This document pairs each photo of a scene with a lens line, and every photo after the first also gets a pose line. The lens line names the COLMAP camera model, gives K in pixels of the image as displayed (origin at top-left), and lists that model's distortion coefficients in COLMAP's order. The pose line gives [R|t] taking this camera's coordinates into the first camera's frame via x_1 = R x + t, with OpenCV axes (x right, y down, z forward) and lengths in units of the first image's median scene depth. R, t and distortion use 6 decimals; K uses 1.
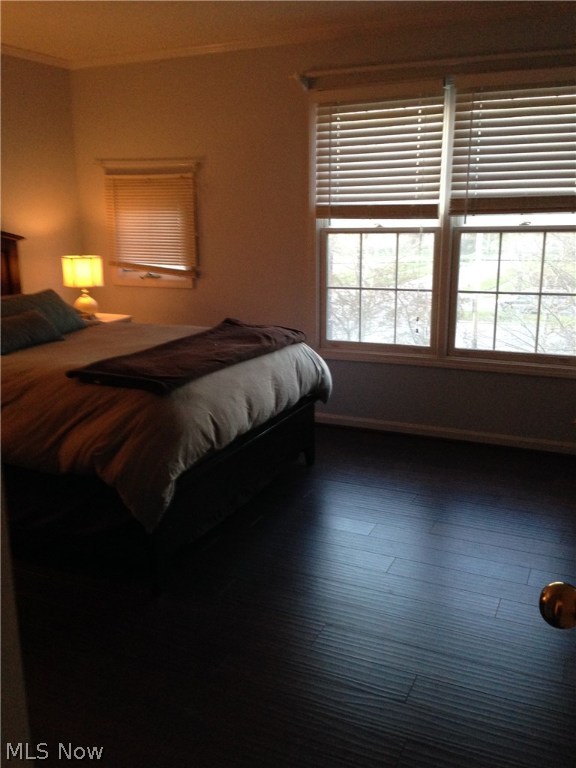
lens RADIAL K [[700.3, 0, 288.0], [0, 700.3, 384.0], [0, 0, 1]] dist [0.136786, -0.213068]
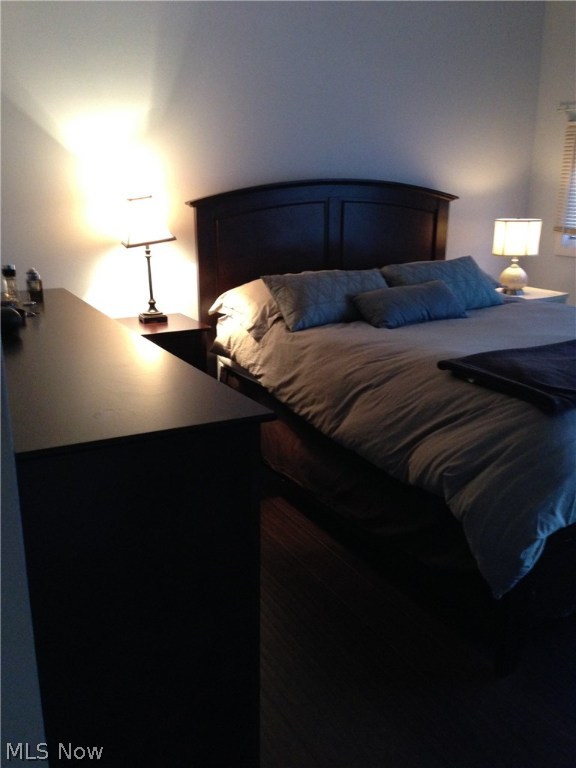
lens RADIAL K [[700.3, 0, 288.0], [0, 700.3, 384.0], [0, 0, 1]] dist [0.136786, -0.213068]
pose [[0.805768, 0.169734, -0.567387, 0.008295], [-0.142720, 0.985467, 0.092120, -0.033232], [0.574777, 0.006750, 0.818282, 0.195114]]
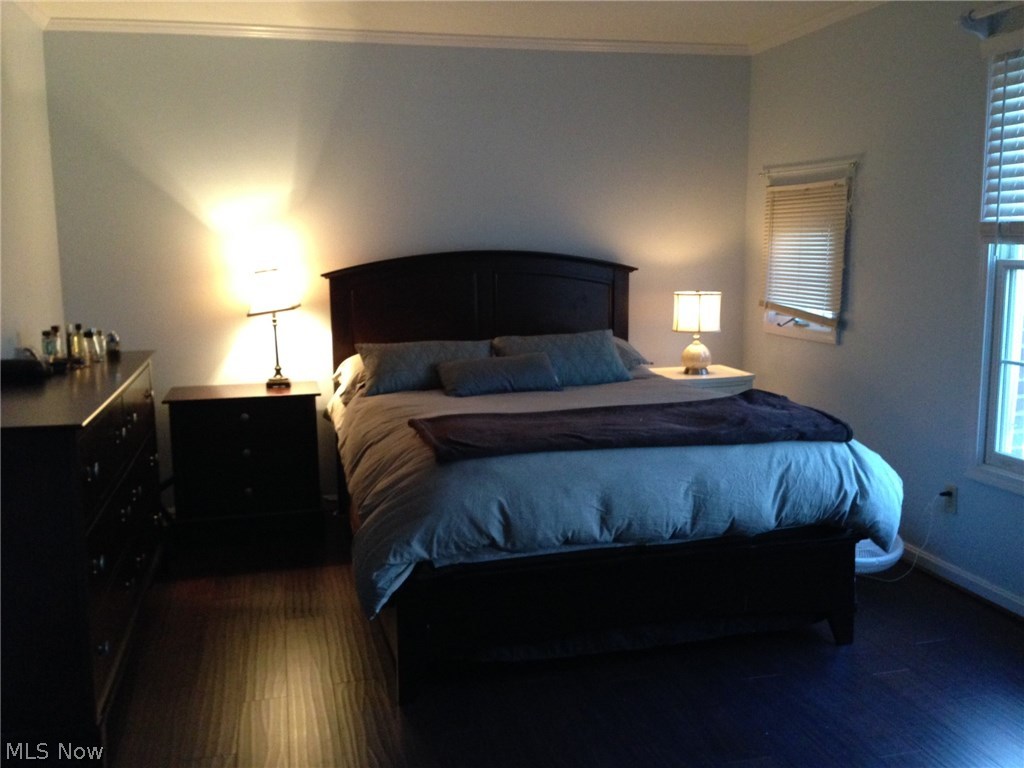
lens RADIAL K [[933.8, 0, 512.0], [0, 933.8, 384.0], [0, 0, 1]] dist [0.136786, -0.213068]
pose [[0.635749, 0.117786, -0.762856, 0.533841], [-0.173696, 0.984772, 0.007296, -0.074397], [0.752099, 0.127866, 0.646527, 0.268358]]
